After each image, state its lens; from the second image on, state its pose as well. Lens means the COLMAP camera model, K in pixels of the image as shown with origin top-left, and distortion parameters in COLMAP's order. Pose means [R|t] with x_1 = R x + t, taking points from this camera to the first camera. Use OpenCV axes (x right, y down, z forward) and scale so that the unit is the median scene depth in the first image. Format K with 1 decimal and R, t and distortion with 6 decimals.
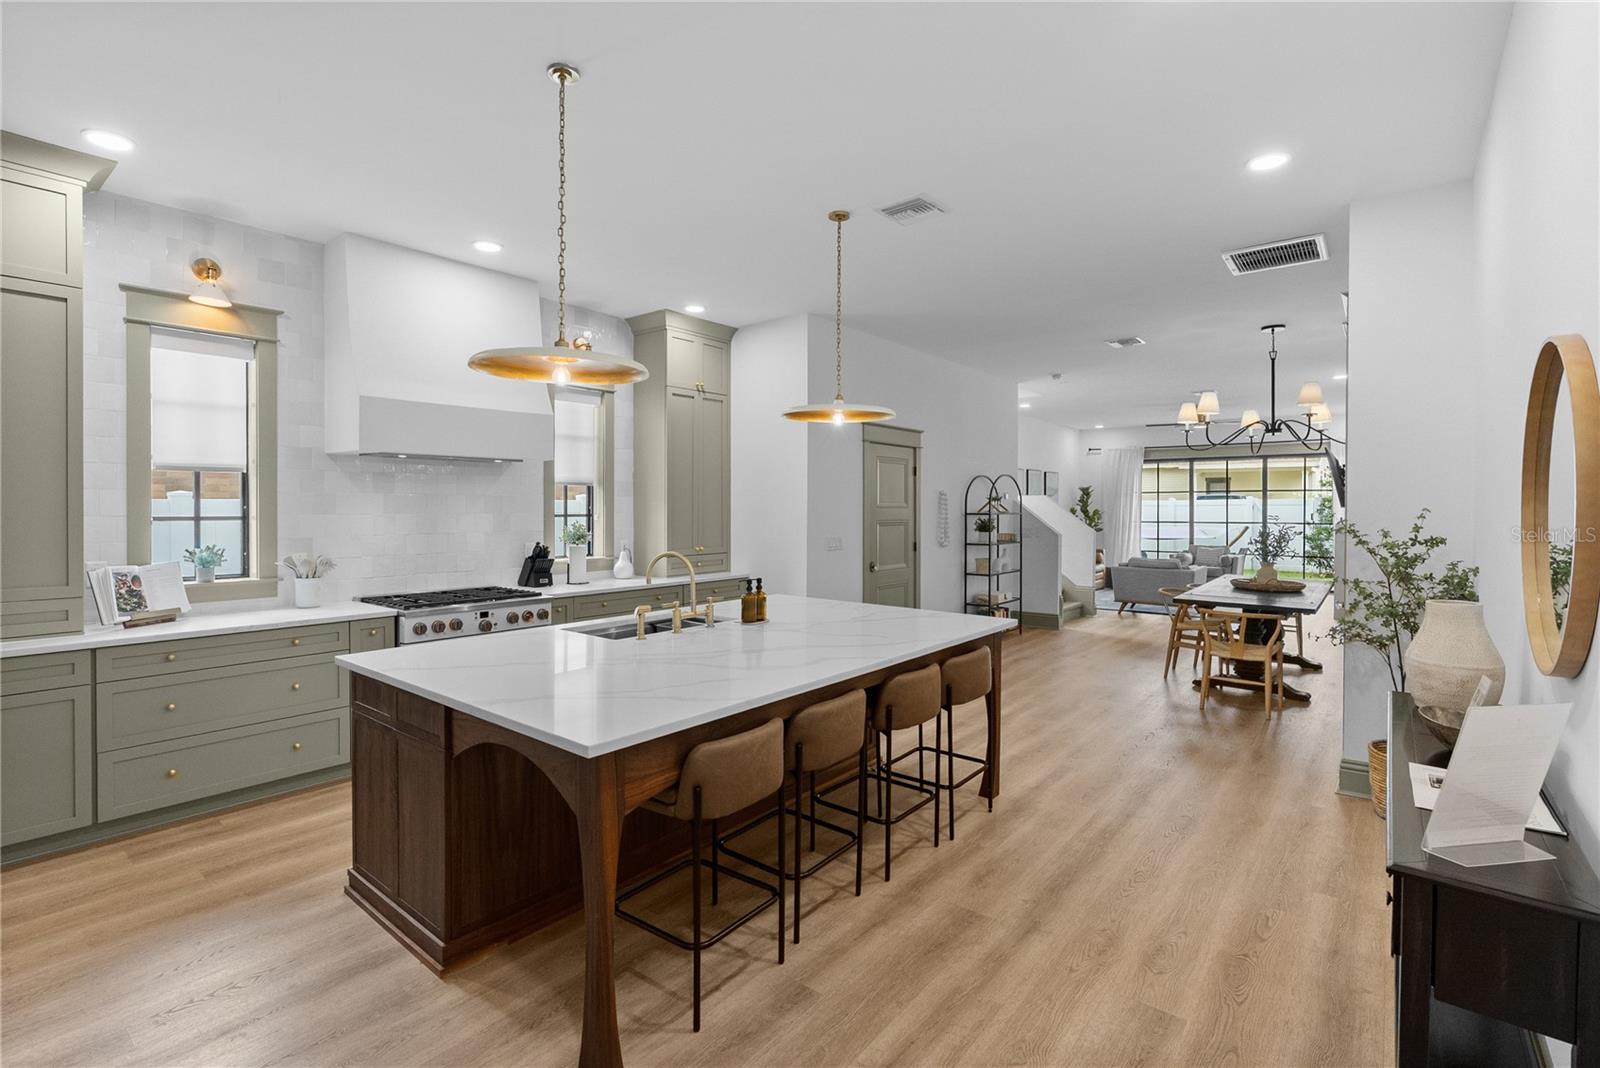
lens RADIAL K [[736.7, 0, 799.8], [0, 736.7, 511.3], [0, 0, 1]] dist [-0.004849, 0.000055]
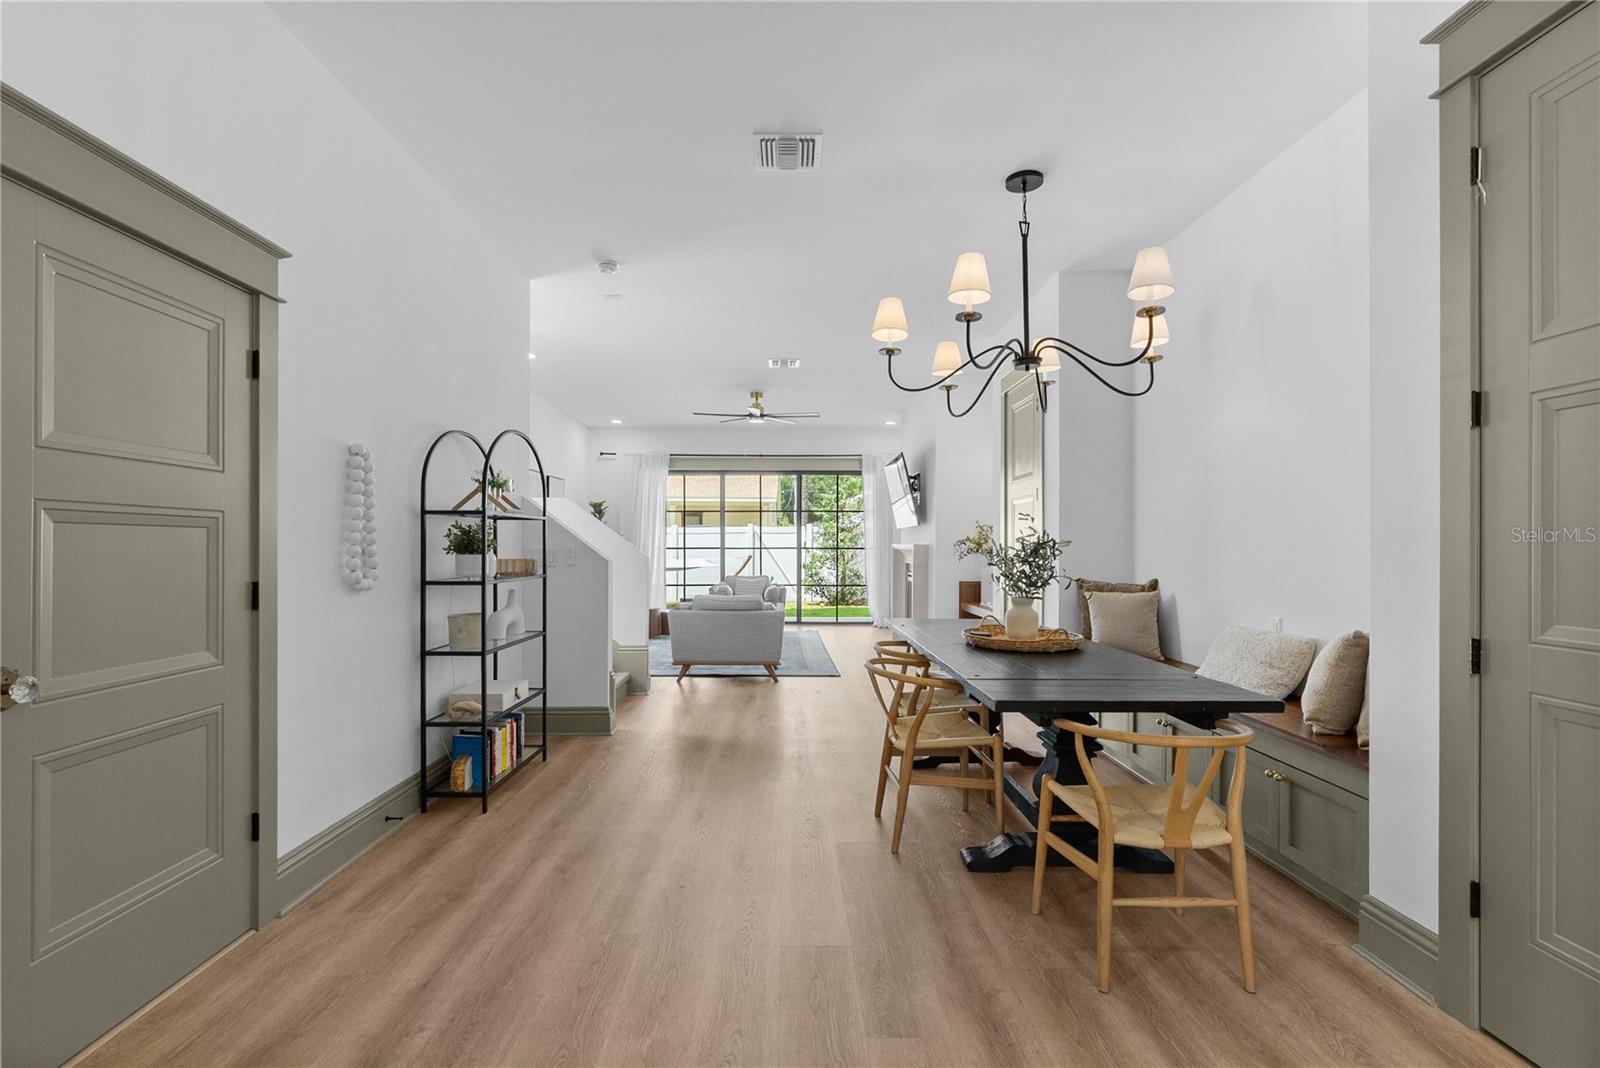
lens RADIAL K [[731.1, 0, 801.1], [0, 731.1, 541.3], [0, 0, 1]] dist [-0.000765, 0.000273]
pose [[0.762476, 0.003880, 0.647004, 0.175575], [0.002499, 0.999957, -0.008942, 0.036141], [-0.647011, 0.008435, 0.762434, 0.795358]]
